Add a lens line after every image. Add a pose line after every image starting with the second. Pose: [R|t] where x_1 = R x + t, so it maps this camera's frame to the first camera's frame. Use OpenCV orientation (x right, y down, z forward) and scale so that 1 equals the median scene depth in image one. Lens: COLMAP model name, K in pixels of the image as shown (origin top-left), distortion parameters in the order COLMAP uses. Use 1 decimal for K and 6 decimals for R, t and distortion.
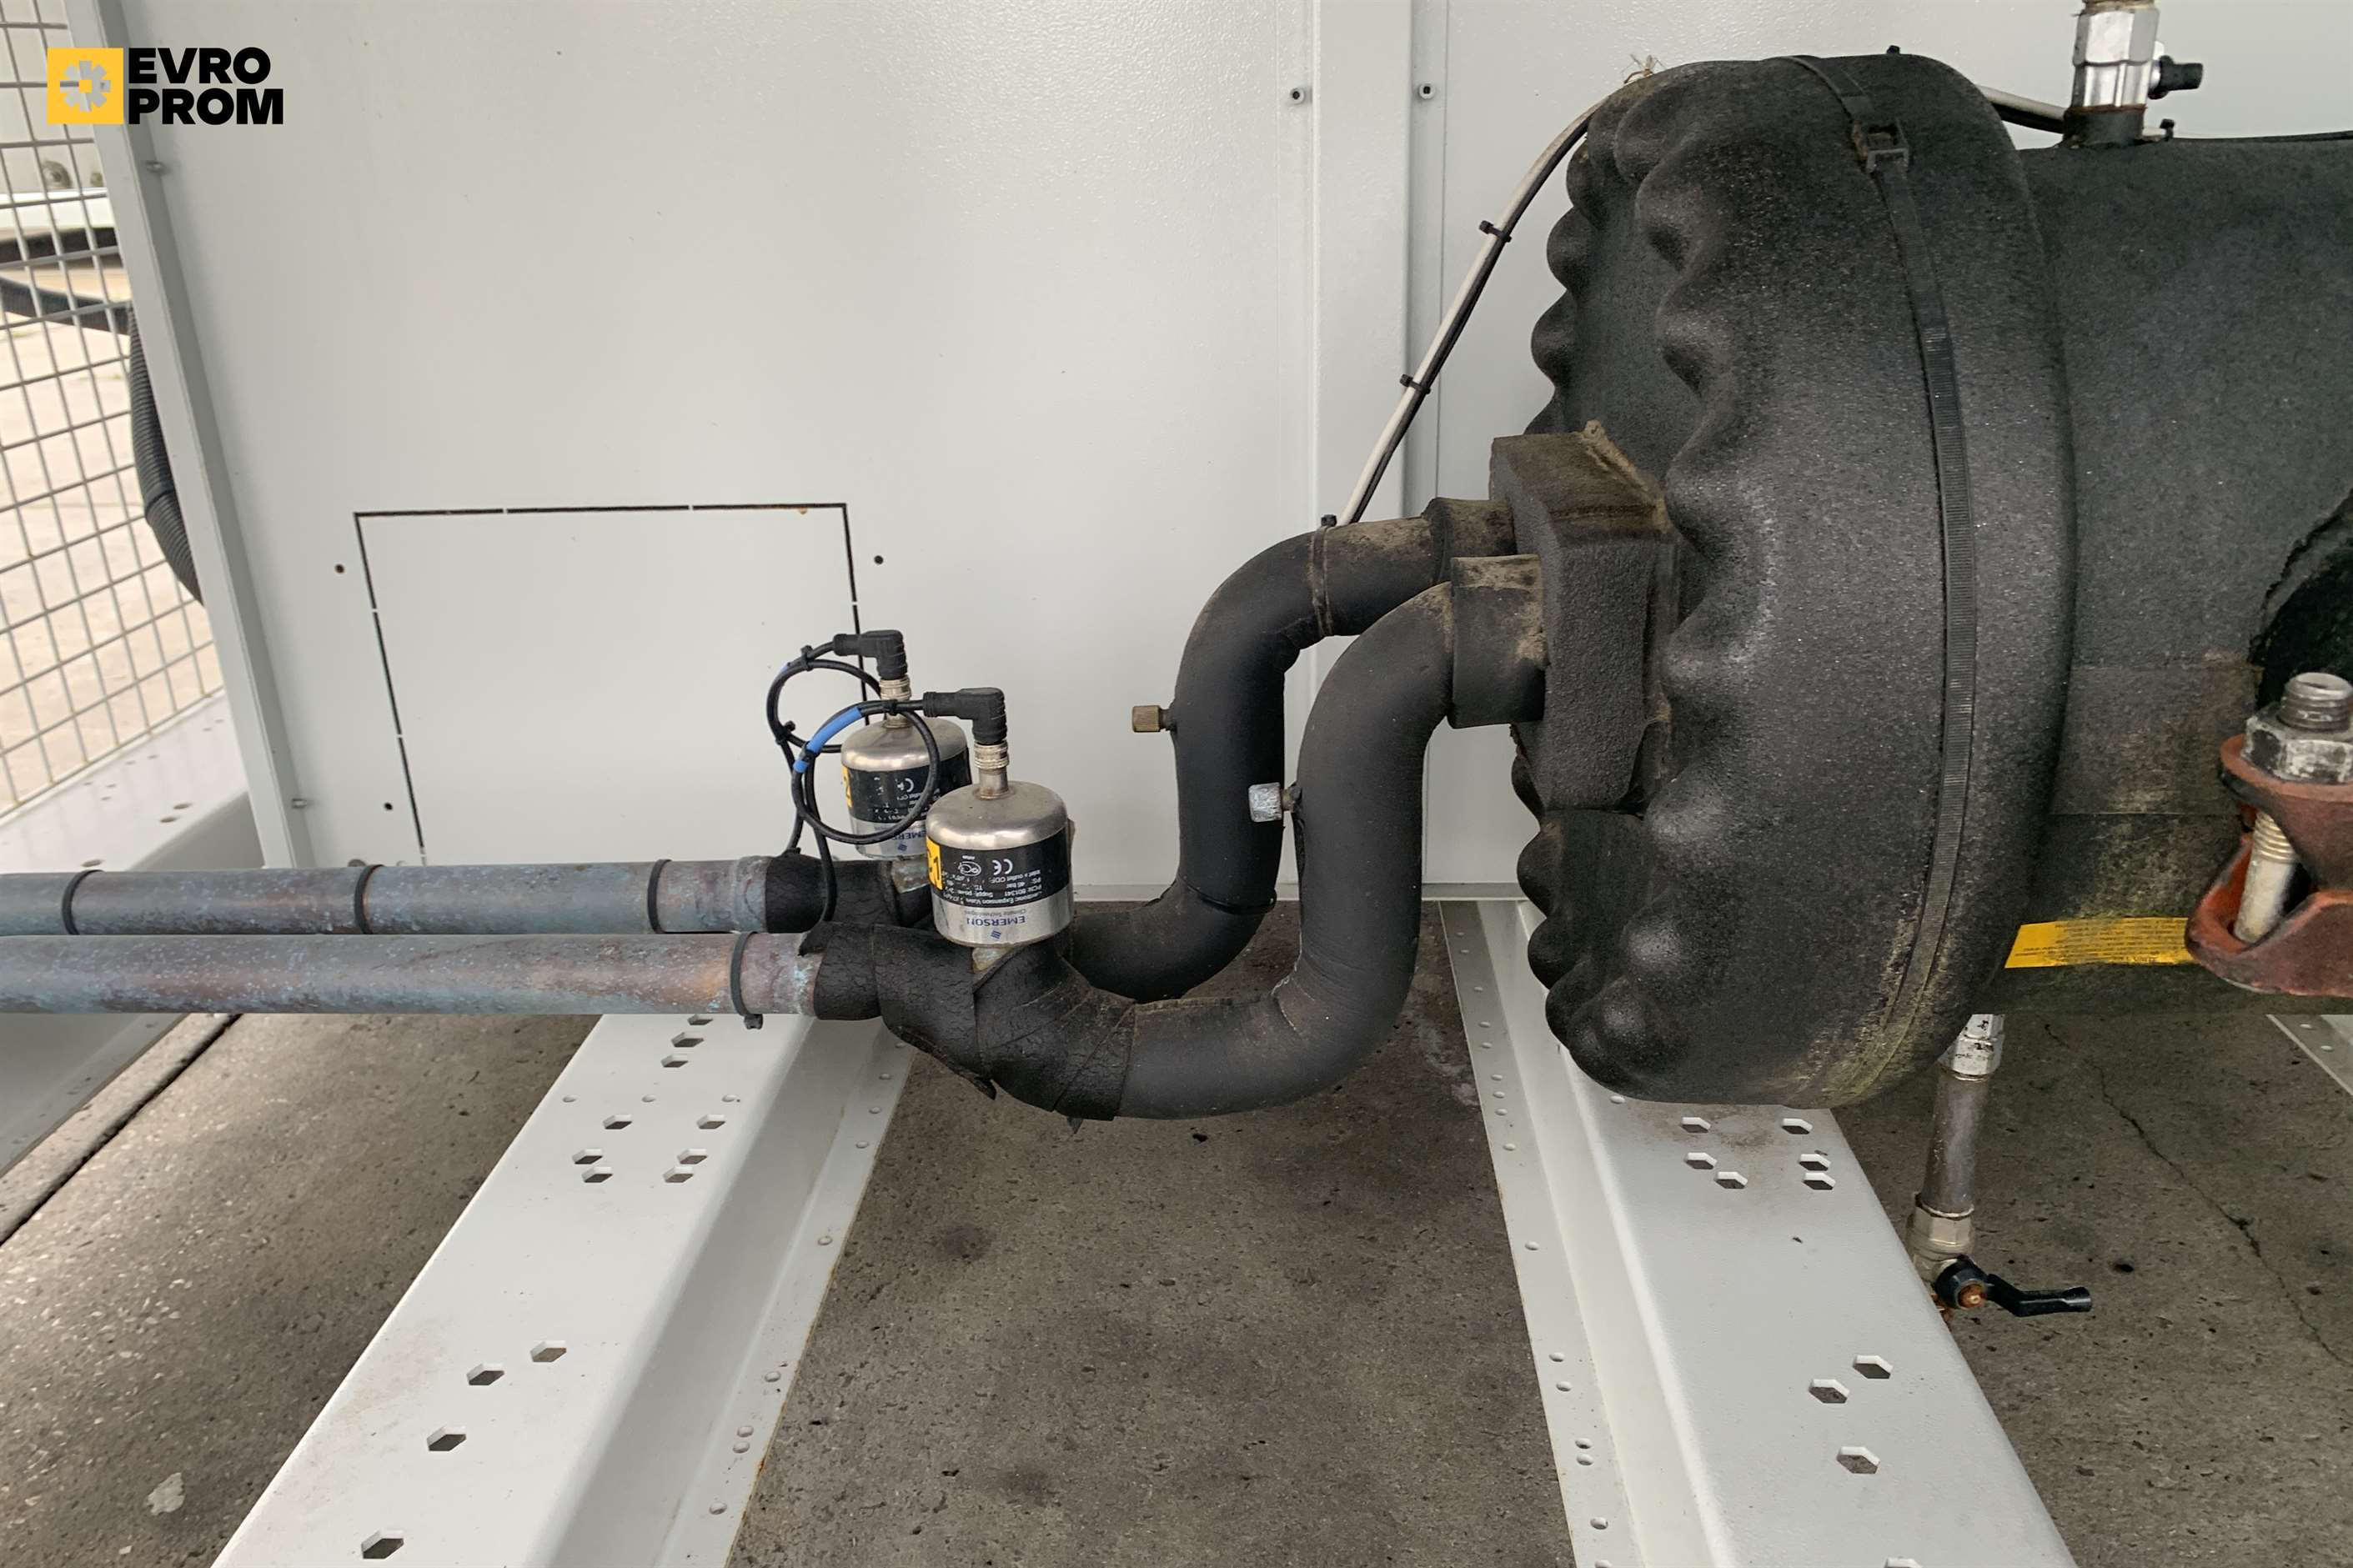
lens RADIAL K [[1803.4, 0, 1182.1], [0, 1803.4, 743.3], [0, 0, 1]] dist [-0.004226, 0.008240]
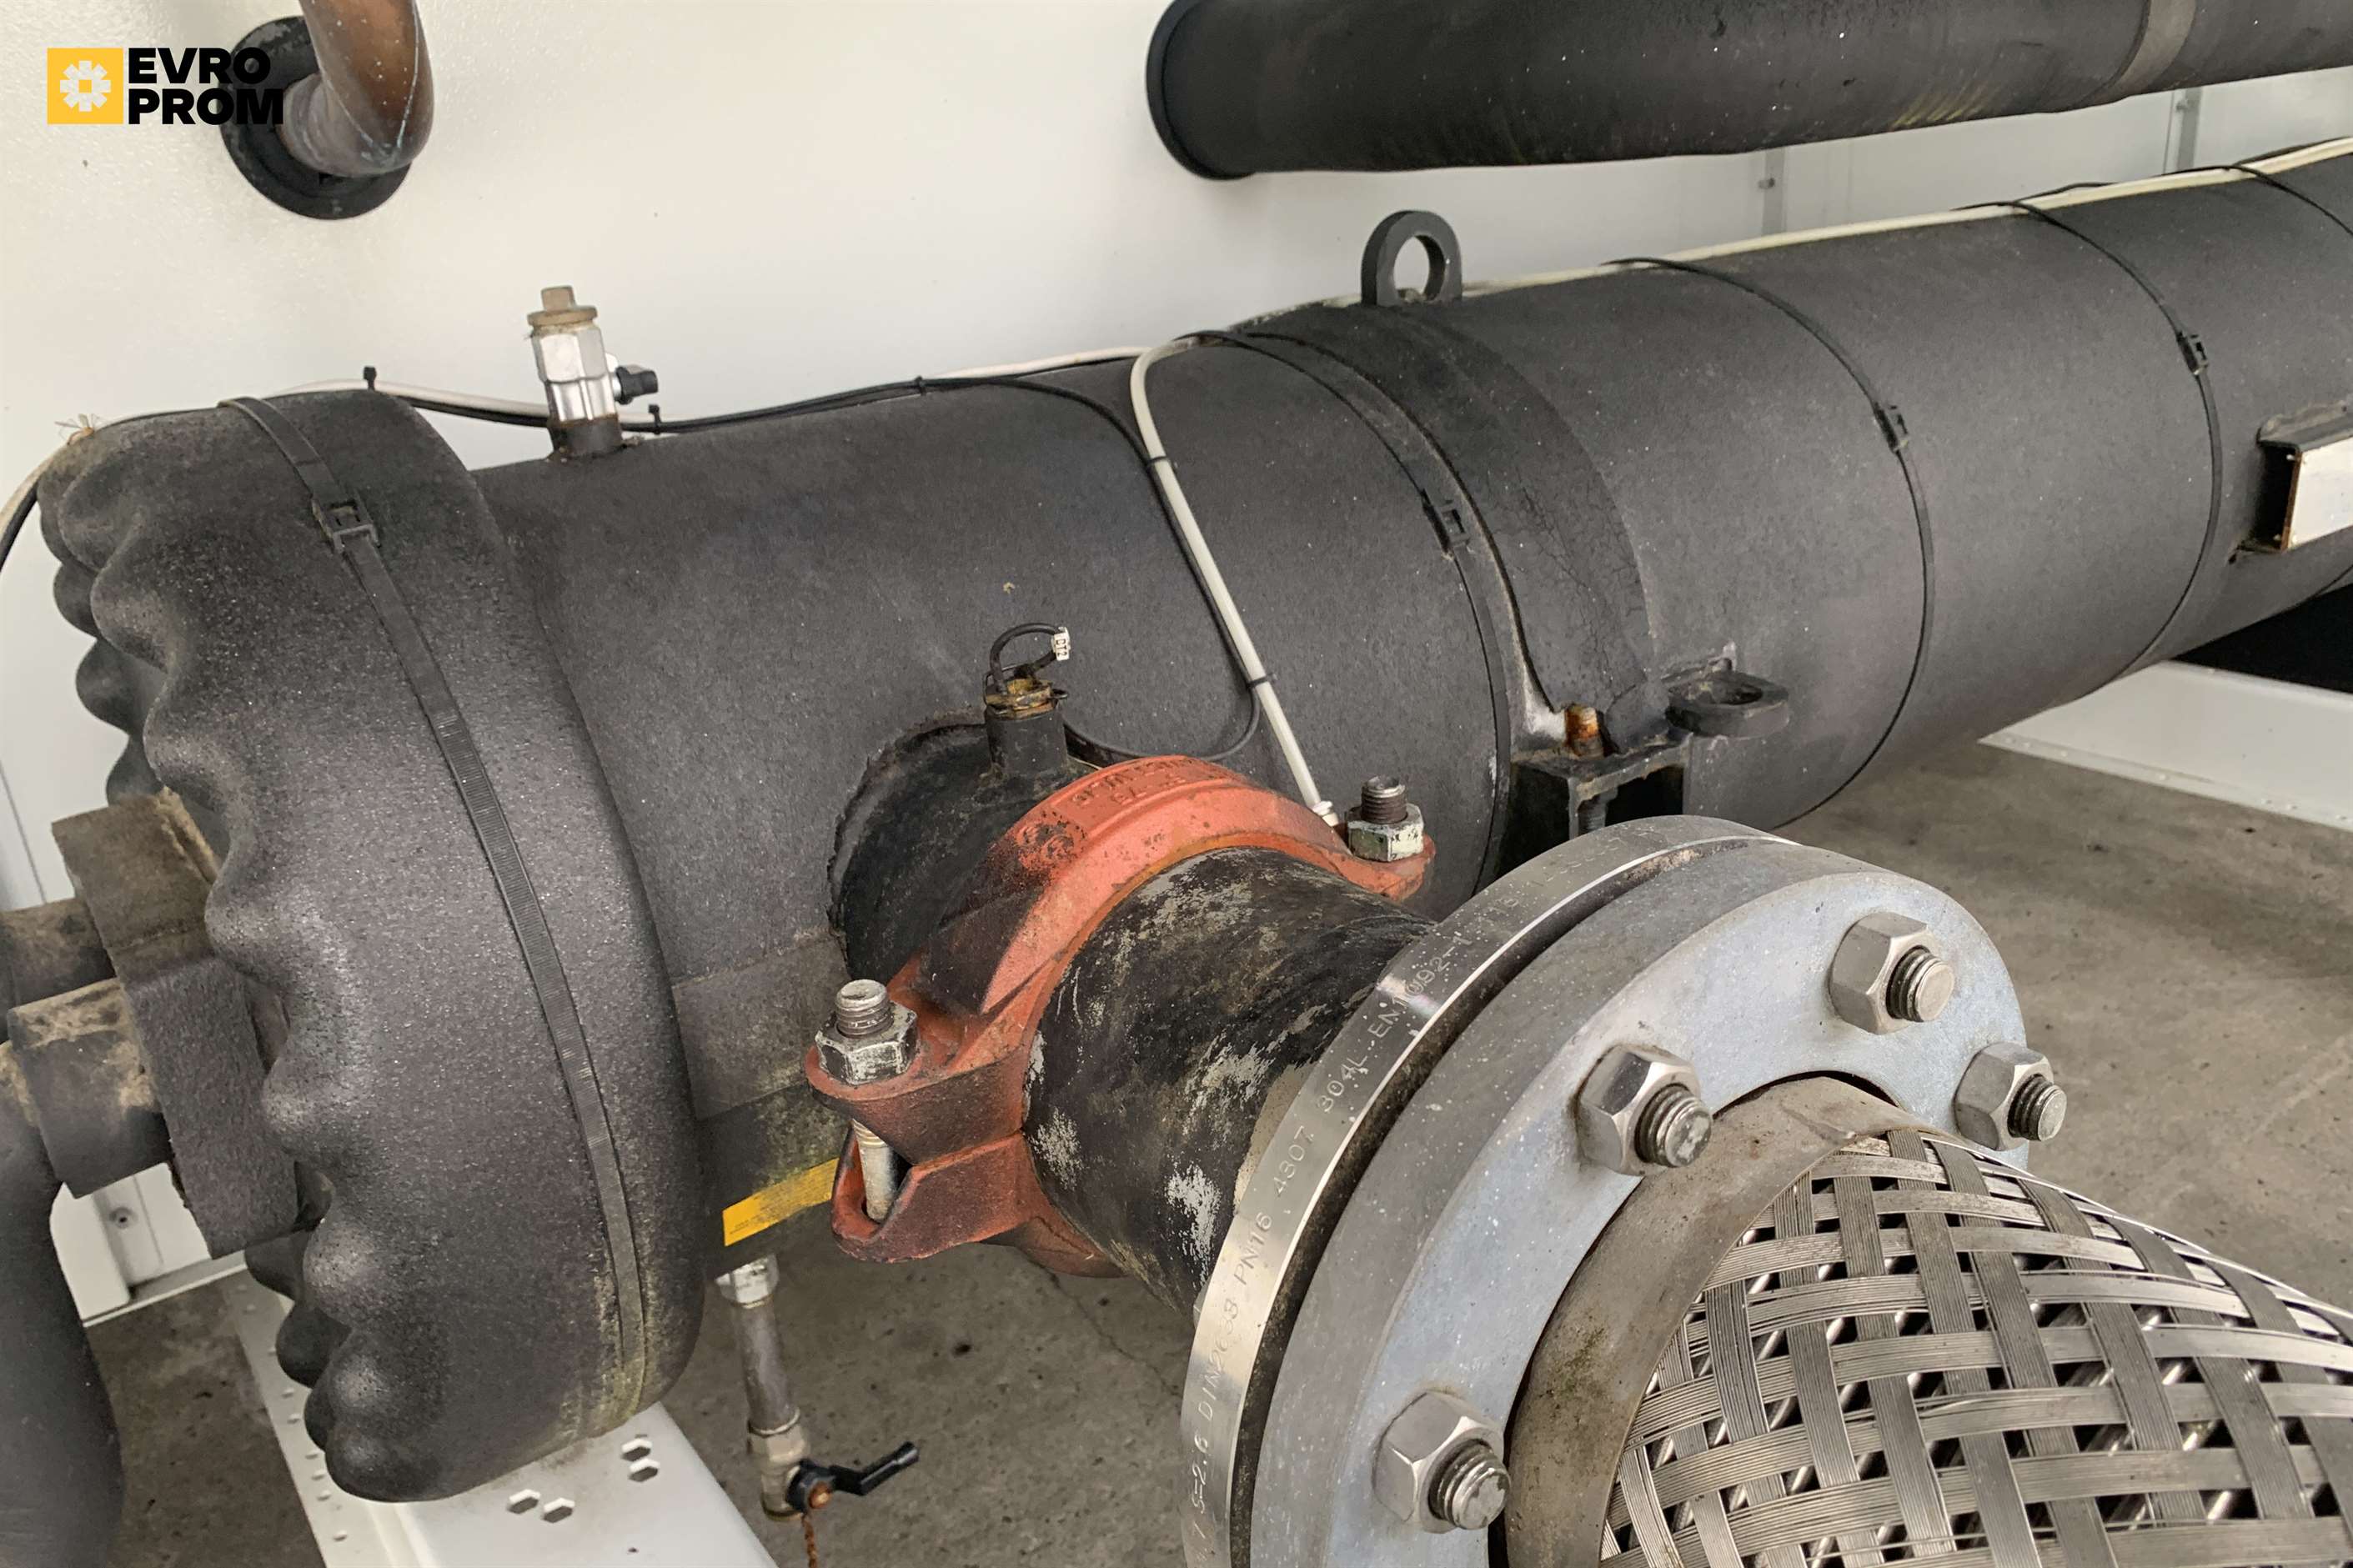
lens RADIAL K [[1803.4, 0, 1182.1], [0, 1803.4, 743.3], [0, 0, 1]] dist [-0.004226, 0.008240]
pose [[0.785253, -0.251942, 0.565600, 0.166586], [0.265794, 0.962187, 0.059582, -0.158253], [-0.559224, 0.103546, 0.822525, -0.023578]]
